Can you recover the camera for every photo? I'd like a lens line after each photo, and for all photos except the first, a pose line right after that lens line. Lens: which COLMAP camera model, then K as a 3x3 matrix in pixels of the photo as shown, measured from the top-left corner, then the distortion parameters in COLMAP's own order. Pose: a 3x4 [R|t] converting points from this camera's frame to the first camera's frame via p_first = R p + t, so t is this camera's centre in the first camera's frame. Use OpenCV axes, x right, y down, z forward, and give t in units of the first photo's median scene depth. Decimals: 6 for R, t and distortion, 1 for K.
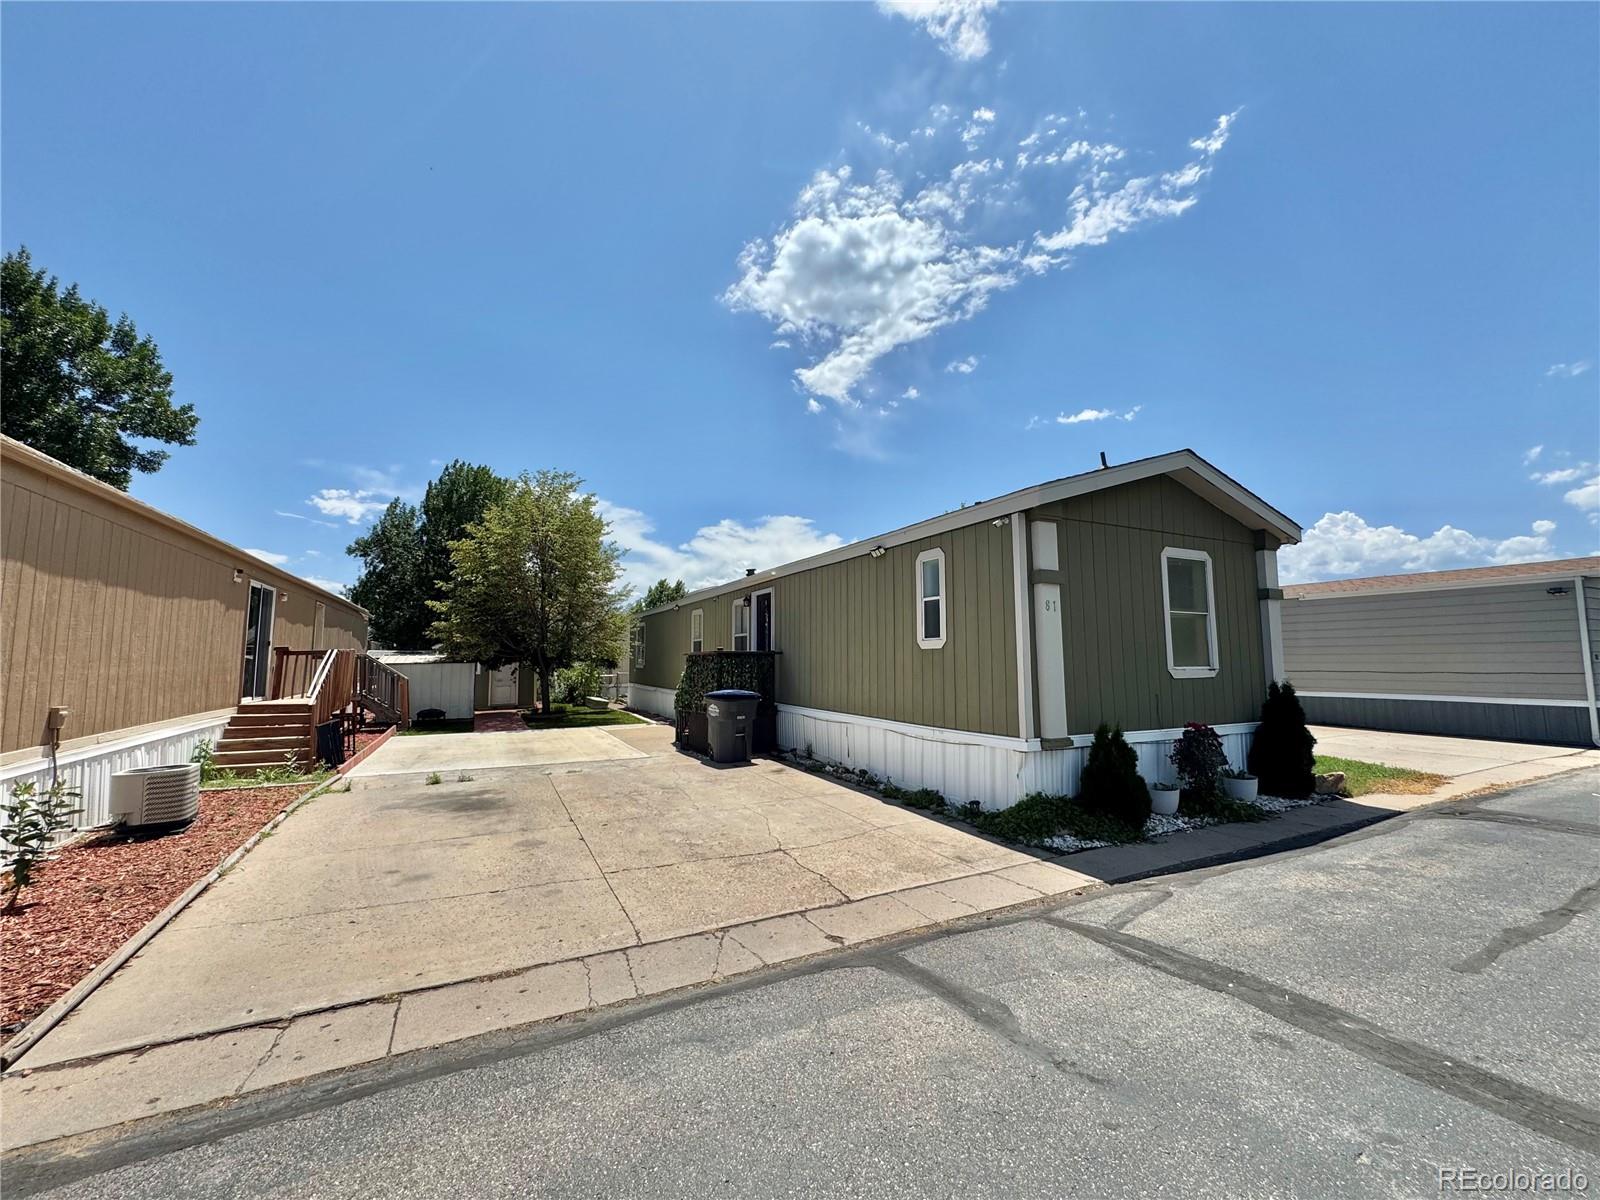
lens RADIAL K [[645.2, 0, 802.9], [0, 645.2, 588.6], [0, 0, 1]] dist [0.001719, -0.000428]
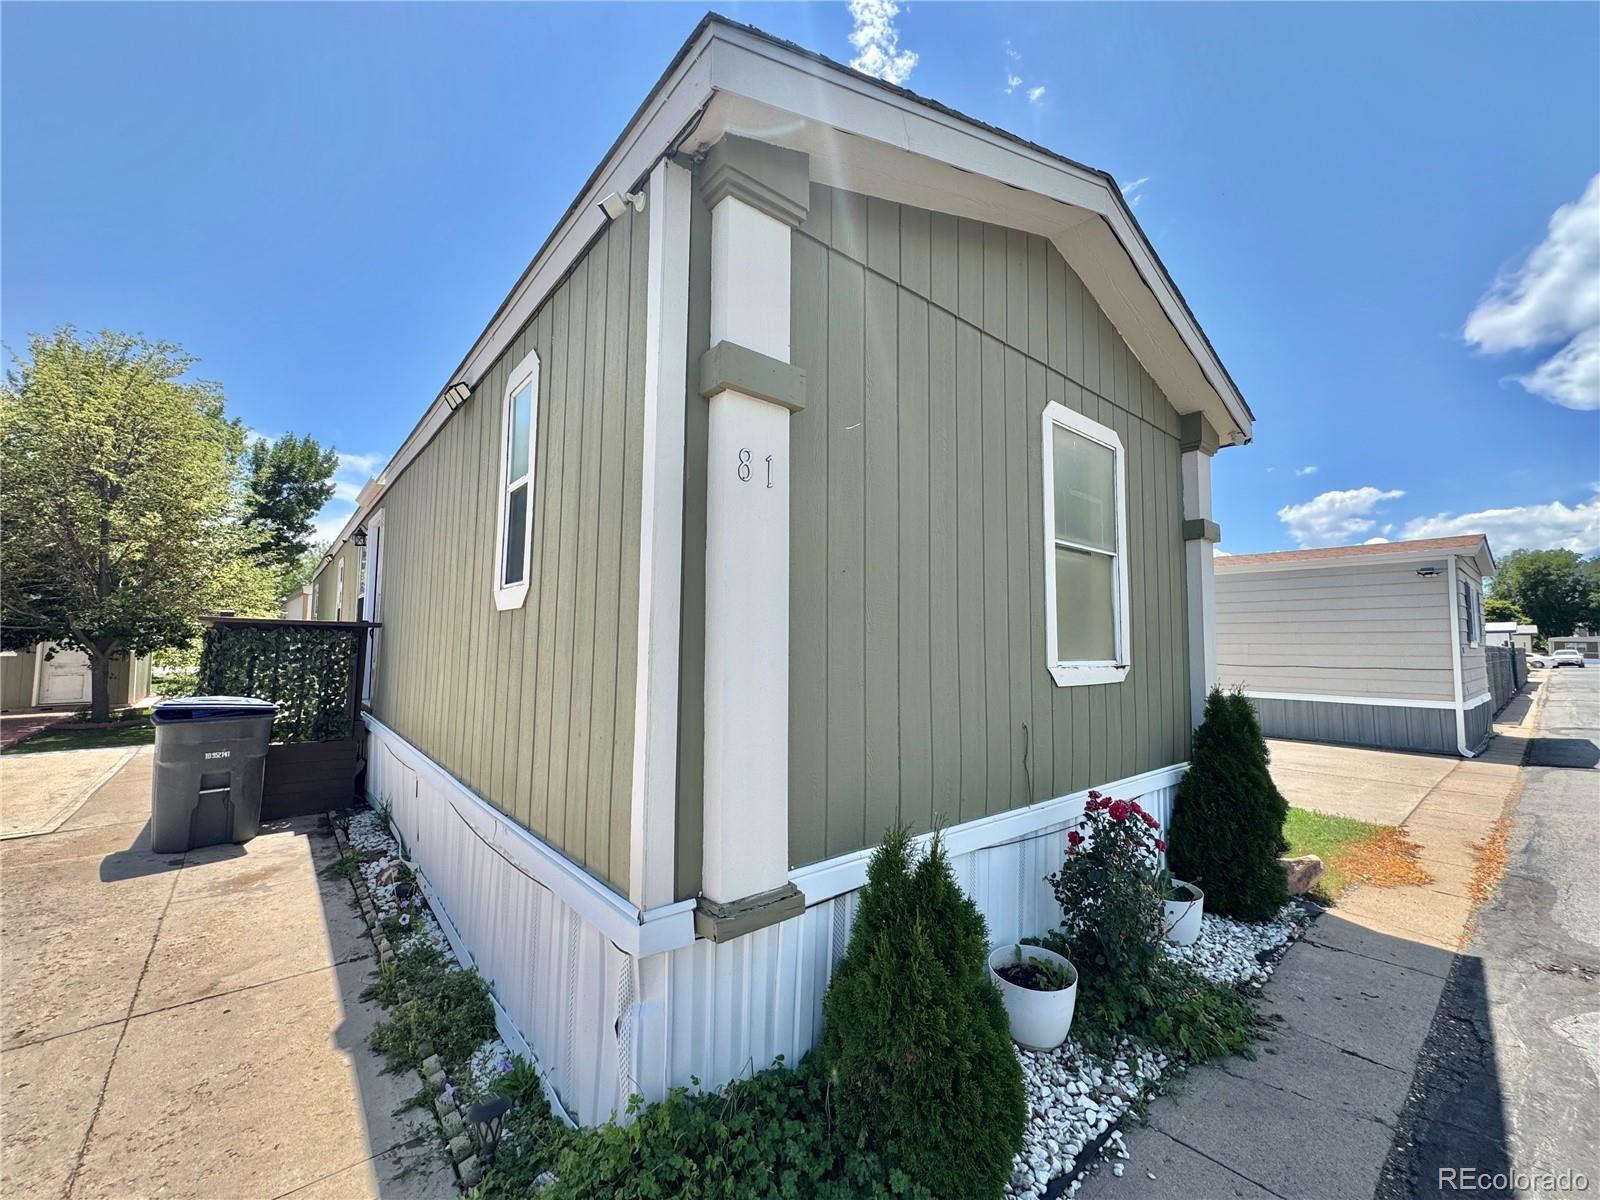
lens RADIAL K [[645.2, 0, 799.7], [0, 645.2, 601.5], [0, 0, 1]] dist [0.001719, -0.000428]
pose [[0.972889, 0.029101, 0.229434, 0.328047], [-0.038702, 0.998548, 0.037458, 0.078010], [-0.228011, -0.045322, 0.972603, 0.674373]]
